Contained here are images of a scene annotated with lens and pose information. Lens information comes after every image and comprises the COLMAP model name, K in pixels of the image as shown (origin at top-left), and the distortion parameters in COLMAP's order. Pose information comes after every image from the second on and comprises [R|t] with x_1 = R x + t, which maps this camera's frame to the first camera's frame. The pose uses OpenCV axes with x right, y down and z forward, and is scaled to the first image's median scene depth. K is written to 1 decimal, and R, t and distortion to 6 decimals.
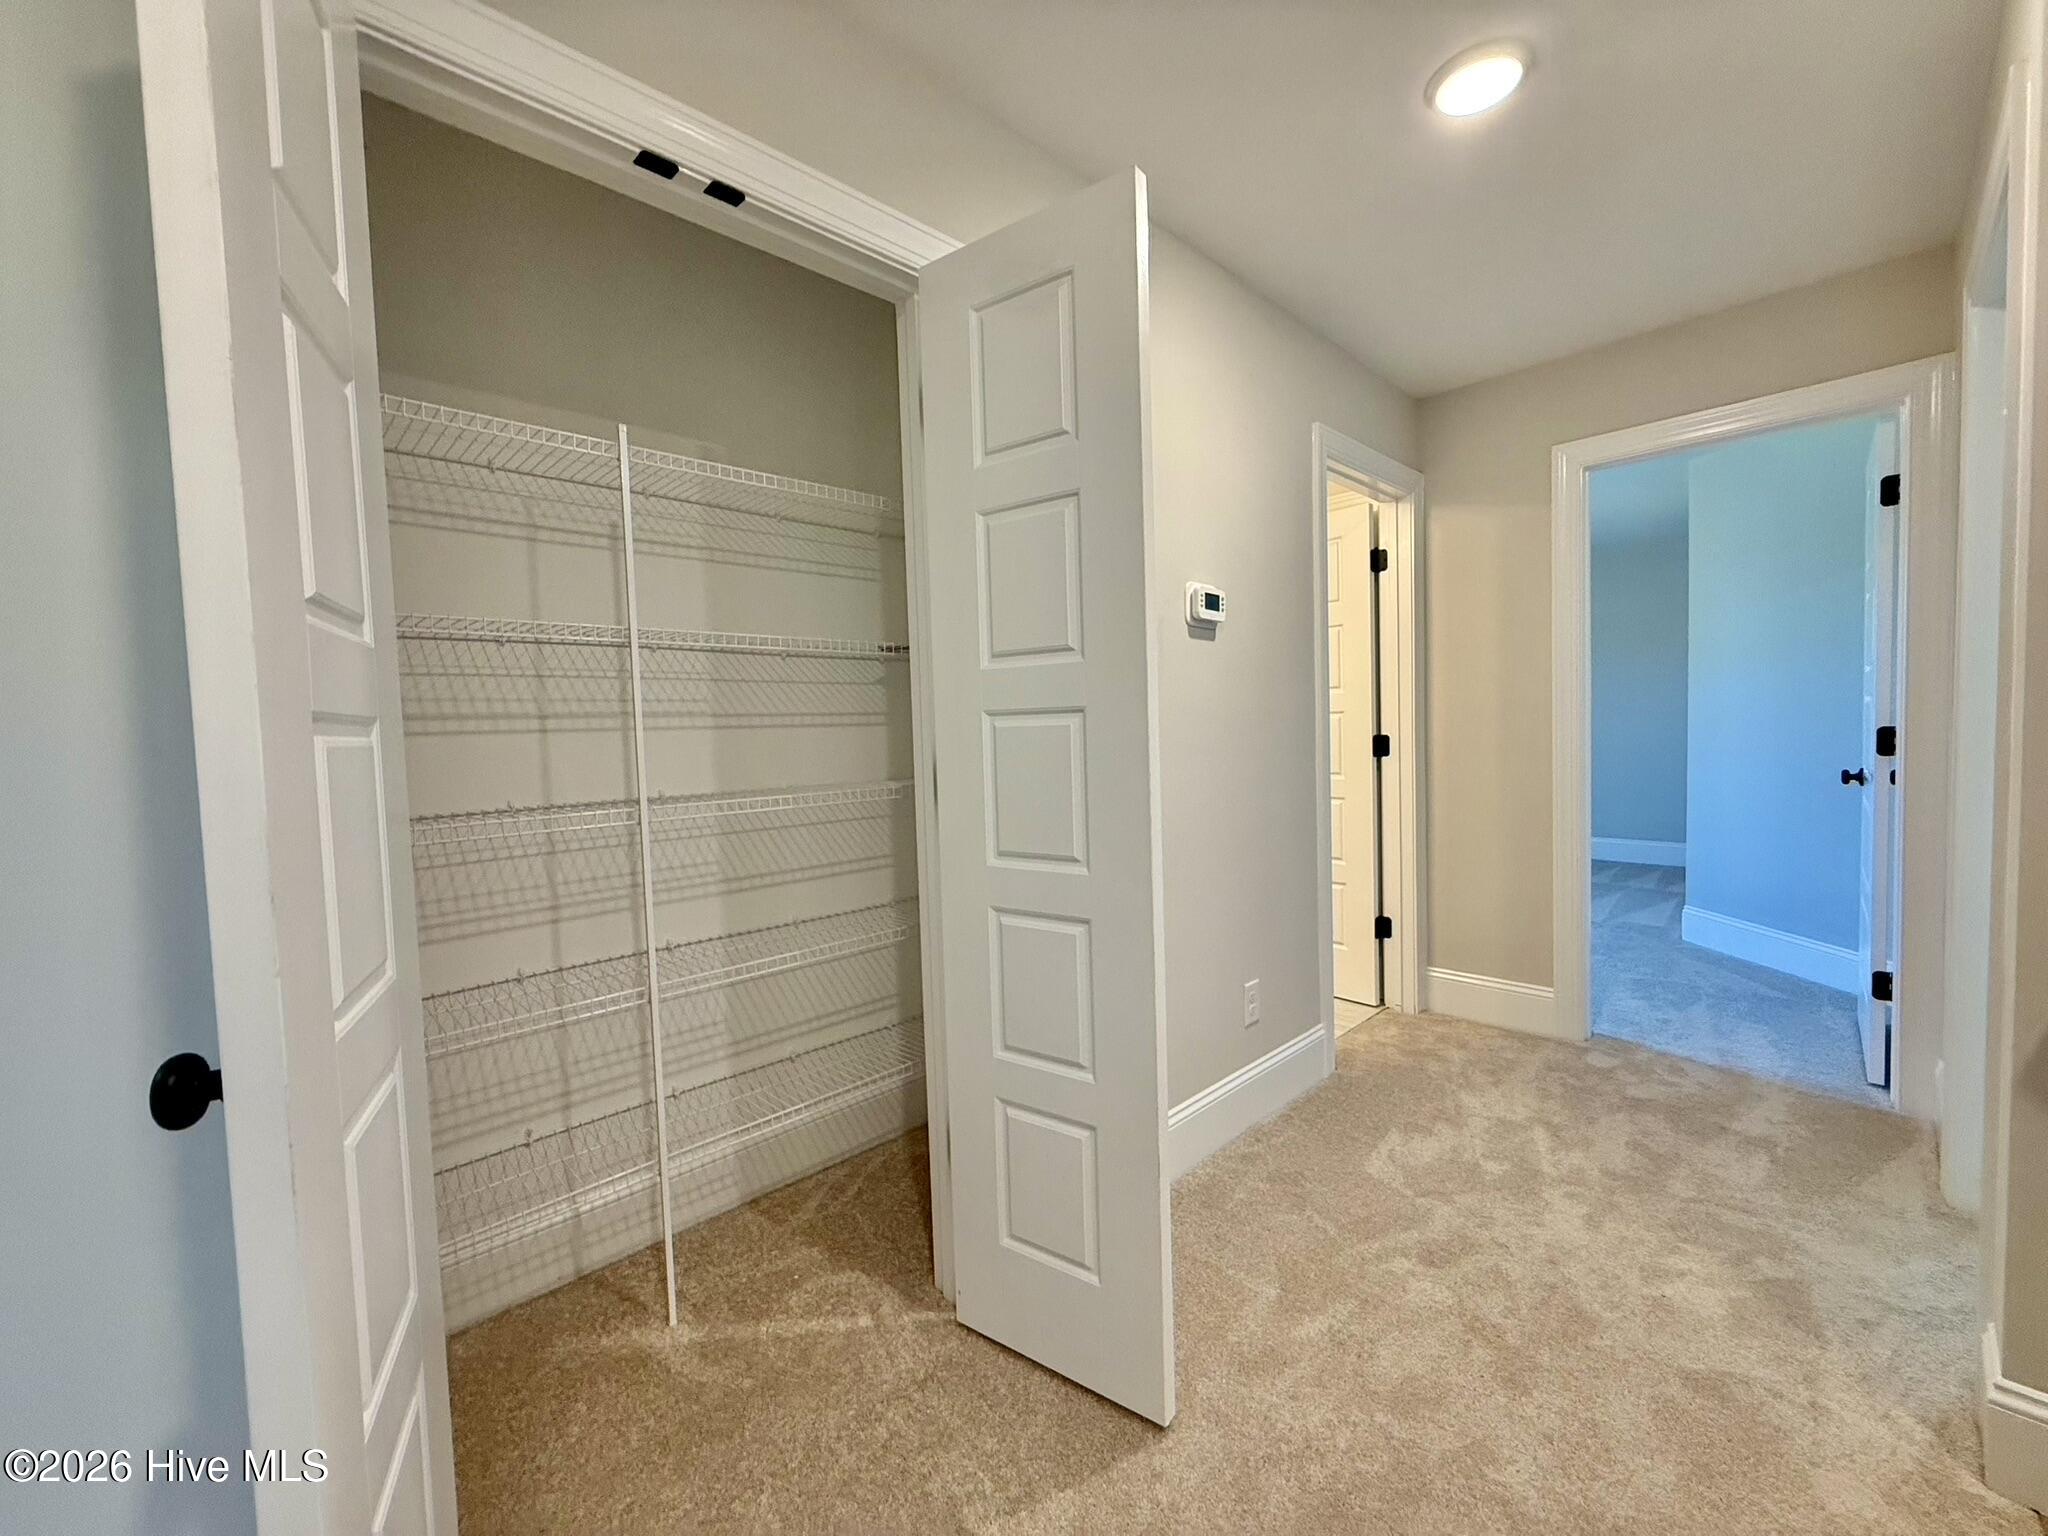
lens RADIAL K [[821.3, 0, 1023.7], [0, 821.3, 770.7], [0, 0, 1]] dist [0.003908, 0.000398]
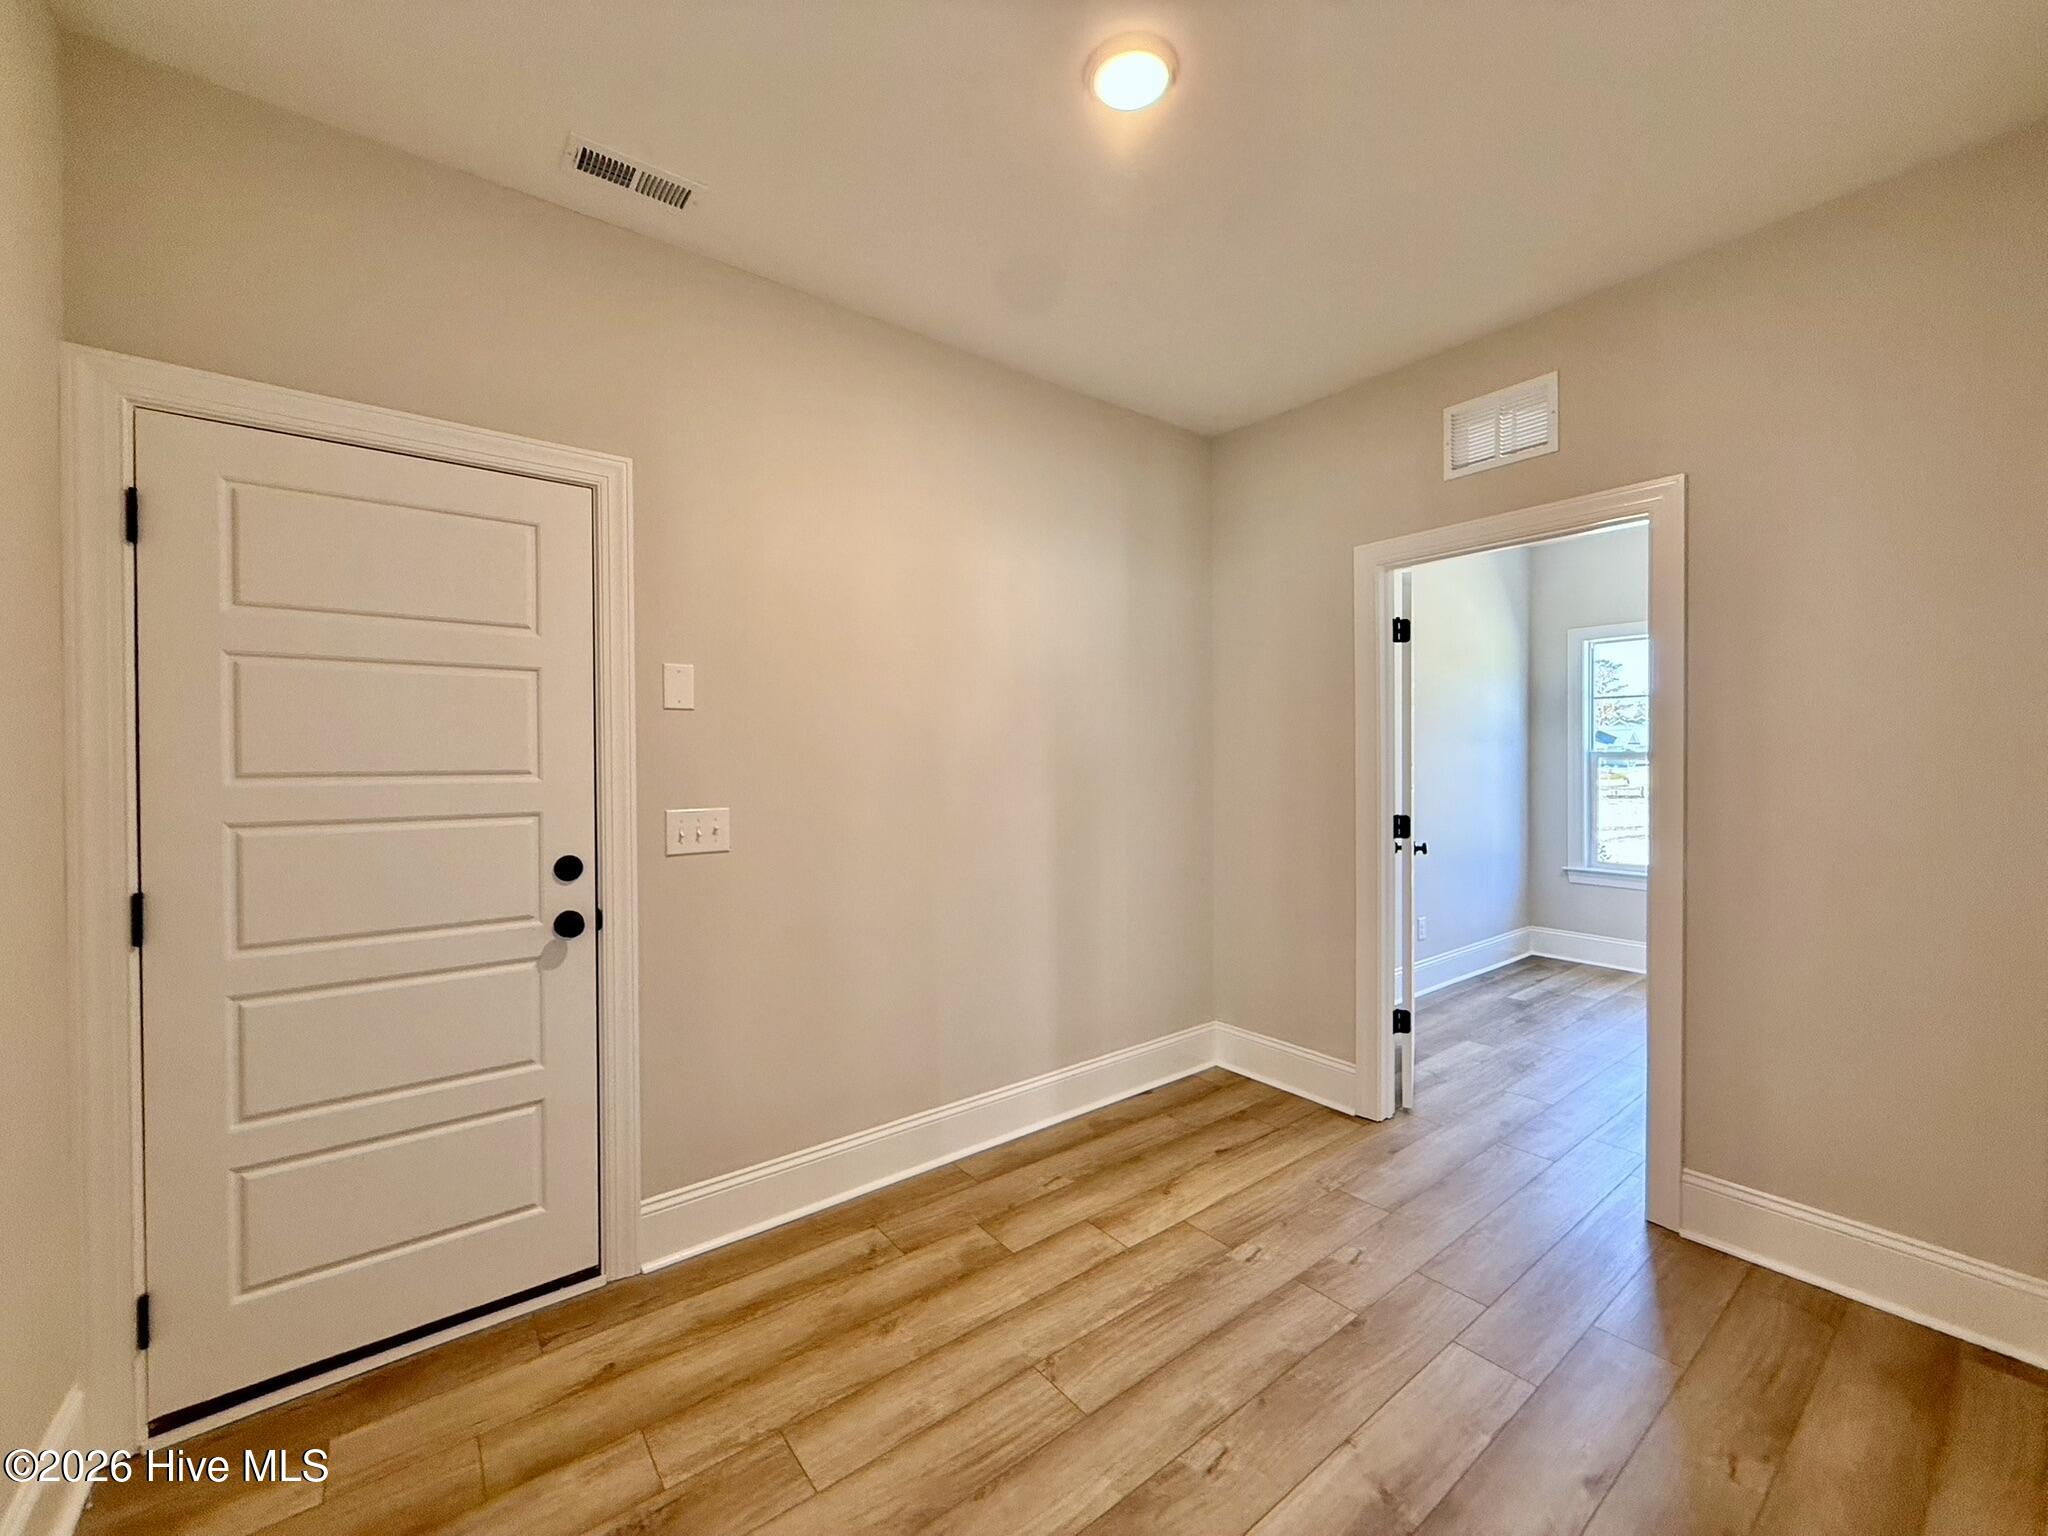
lens RADIAL K [[821.3, 0, 1033.8], [0, 821.3, 766.2], [0, 0, 1]] dist [0.003908, 0.000398]
pose [[0.100326, 0.030767, 0.994479, -1.071398], [0.049091, 0.998151, -0.035833, -0.056568], [-0.993743, 0.052415, 0.098630, -0.224515]]
